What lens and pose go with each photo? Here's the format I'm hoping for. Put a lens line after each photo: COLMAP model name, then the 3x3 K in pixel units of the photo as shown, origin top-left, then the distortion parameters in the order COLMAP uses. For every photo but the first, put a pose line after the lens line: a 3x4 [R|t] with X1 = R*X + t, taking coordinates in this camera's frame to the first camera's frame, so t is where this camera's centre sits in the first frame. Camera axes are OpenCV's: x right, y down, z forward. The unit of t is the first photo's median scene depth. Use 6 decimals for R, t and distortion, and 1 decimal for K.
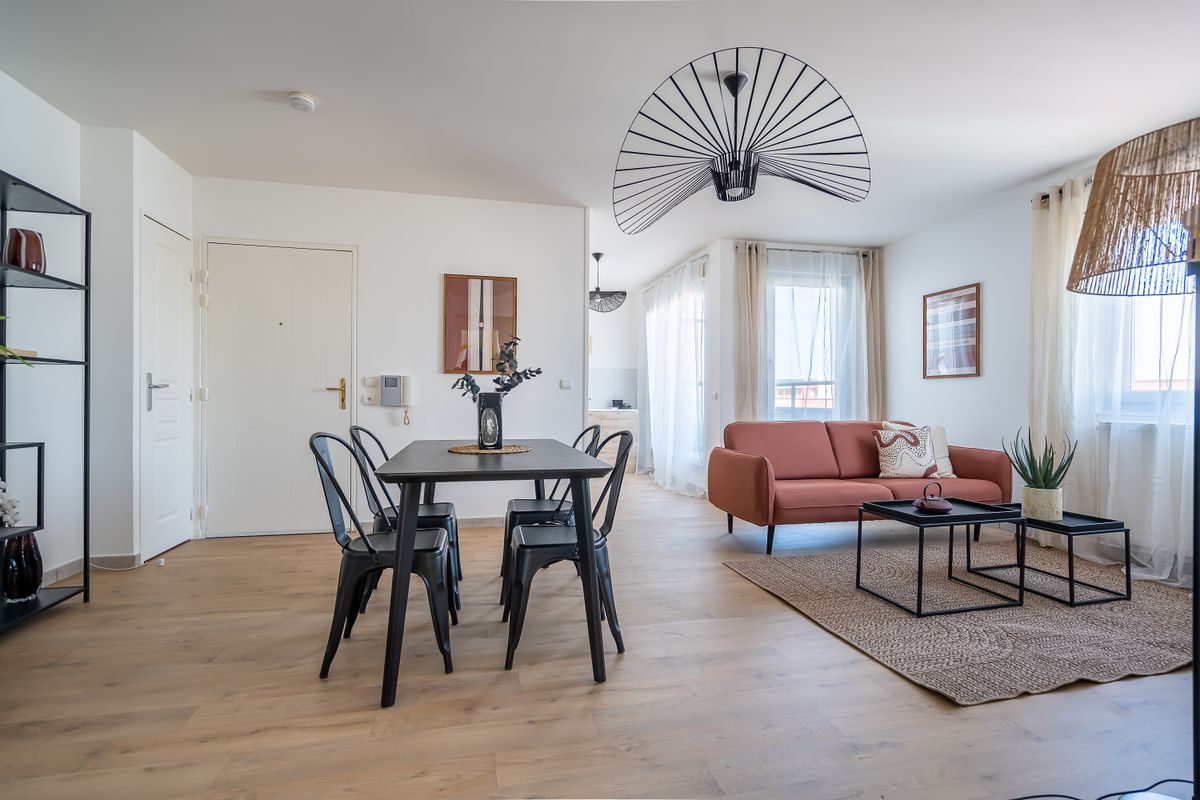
lens RADIAL K [[548.2, 0, 595.0], [0, 548.2, 402.0], [0, 0, 1]] dist [-0.005577, -0.000723]
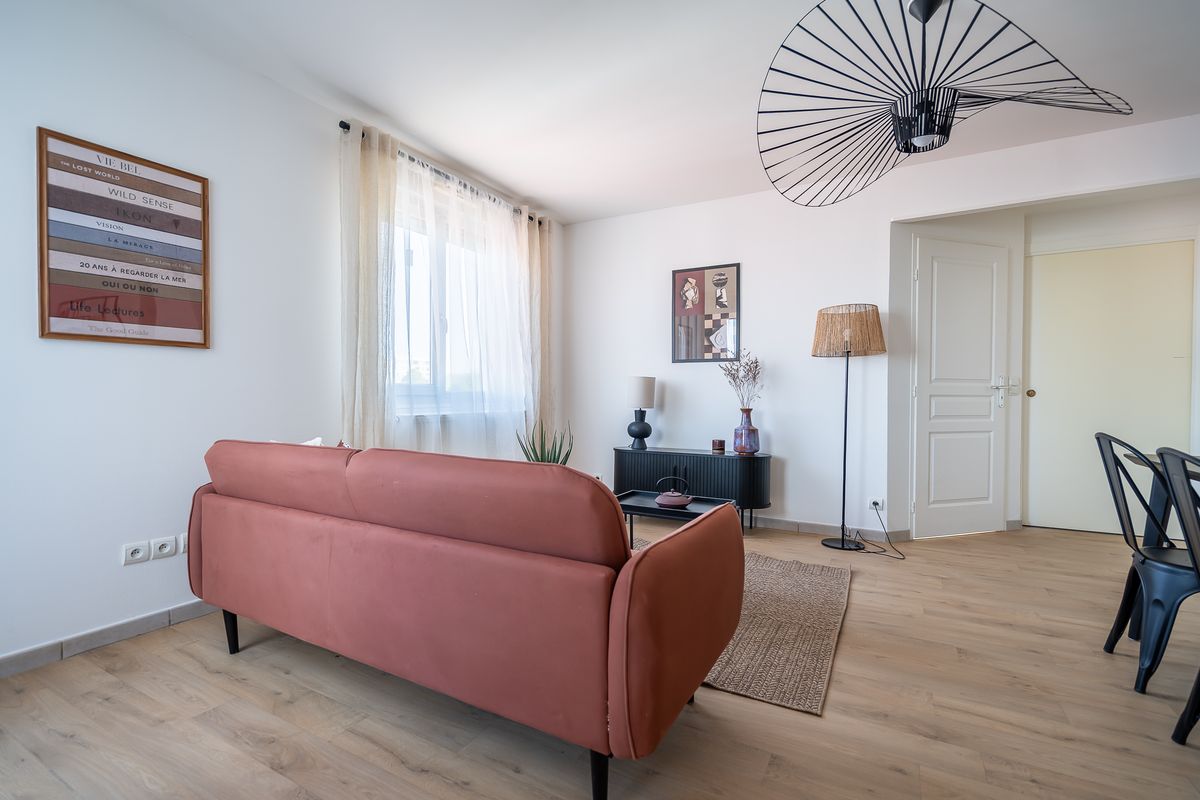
lens RADIAL K [[548.2, 0, 595.0], [0, 548.2, 402.0], [0, 0, 1]] dist [-0.005577, -0.000723]
pose [[-0.741056, -0.016676, 0.671236, 0.077497], [-0.006132, 0.999818, 0.018069, -0.011249], [-0.671415, 0.009274, -0.741023, 2.481665]]
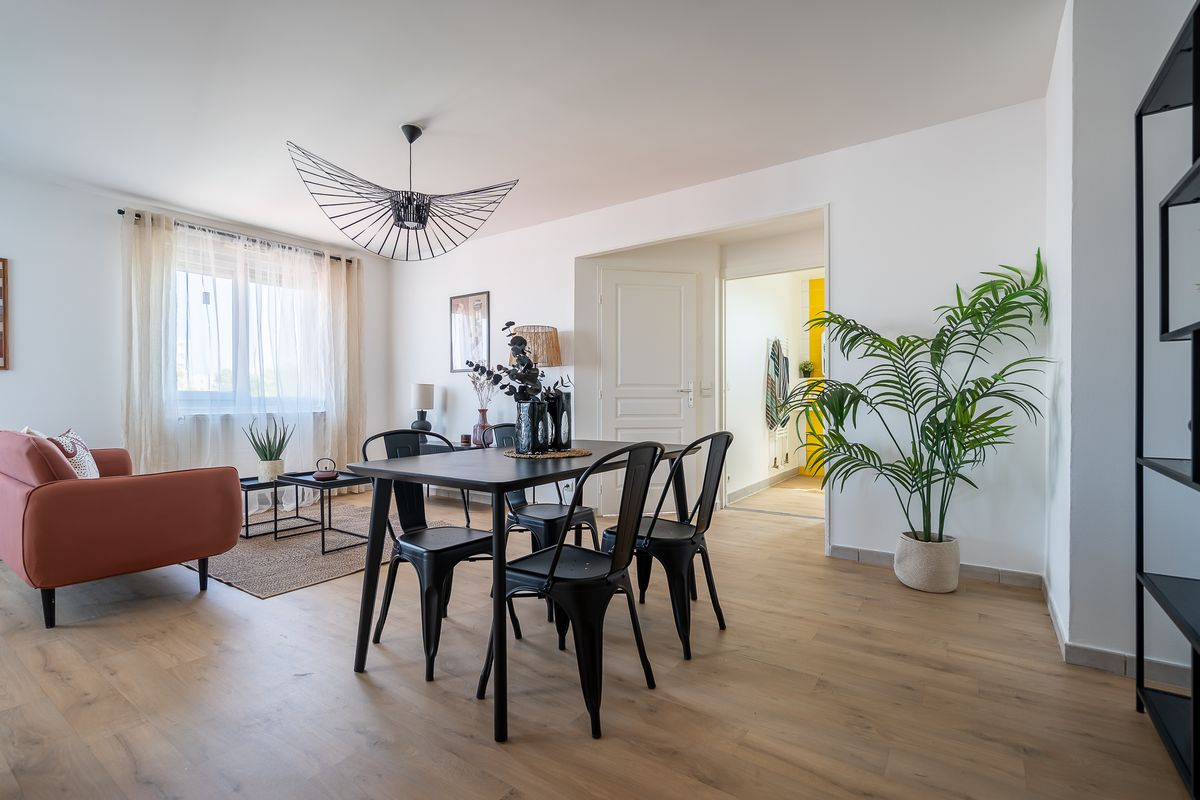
lens RADIAL K [[548.2, 0, 595.0], [0, 548.2, 402.0], [0, 0, 1]] dist [-0.005577, -0.000723]
pose [[-0.672444, -0.008876, 0.740094, -1.146543], [-0.000137, 0.999930, 0.011868, -0.016459], [-0.740148, 0.007880, -0.672398, 1.932333]]
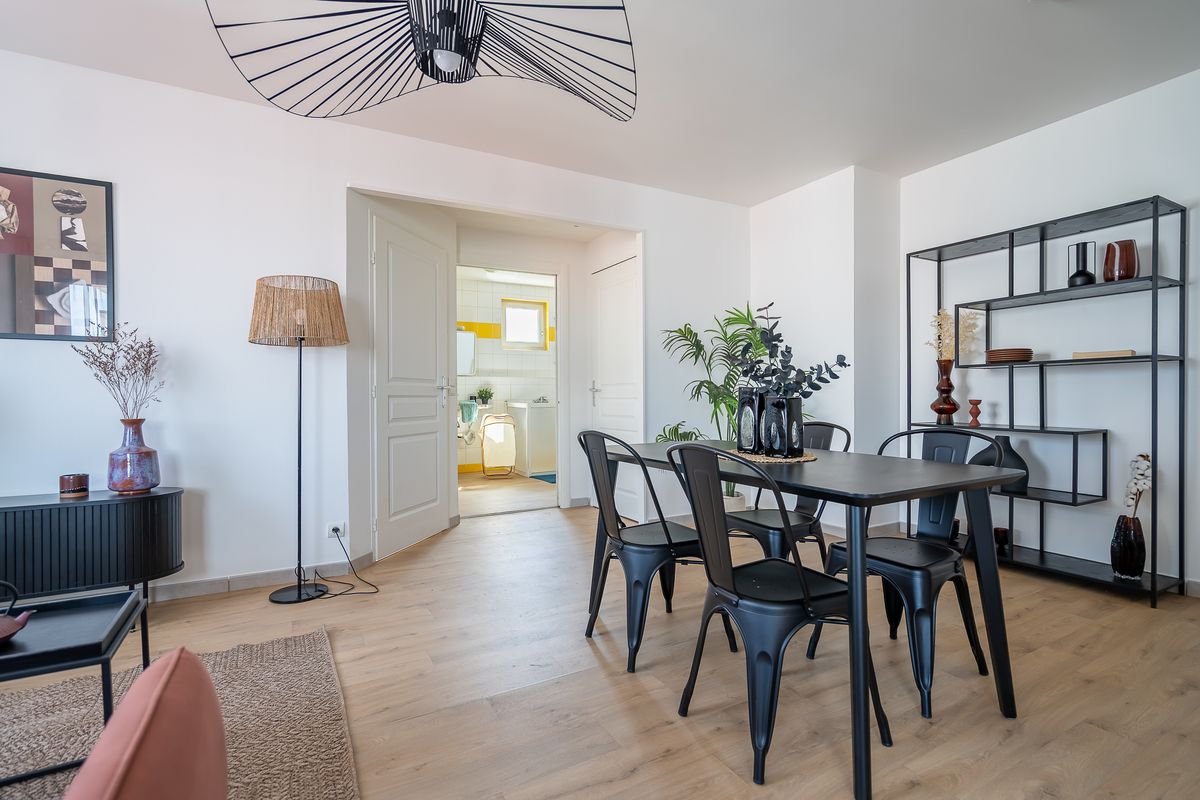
lens RADIAL K [[548.2, 0, 595.0], [0, 548.2, 402.0], [0, 0, 1]] dist [-0.005577, -0.000723]
pose [[-0.960679, 0.001841, -0.277654, 0.342645], [-0.001618, 0.999924, 0.012230, -0.010227], [0.277655, 0.012199, -0.960603, 2.113469]]
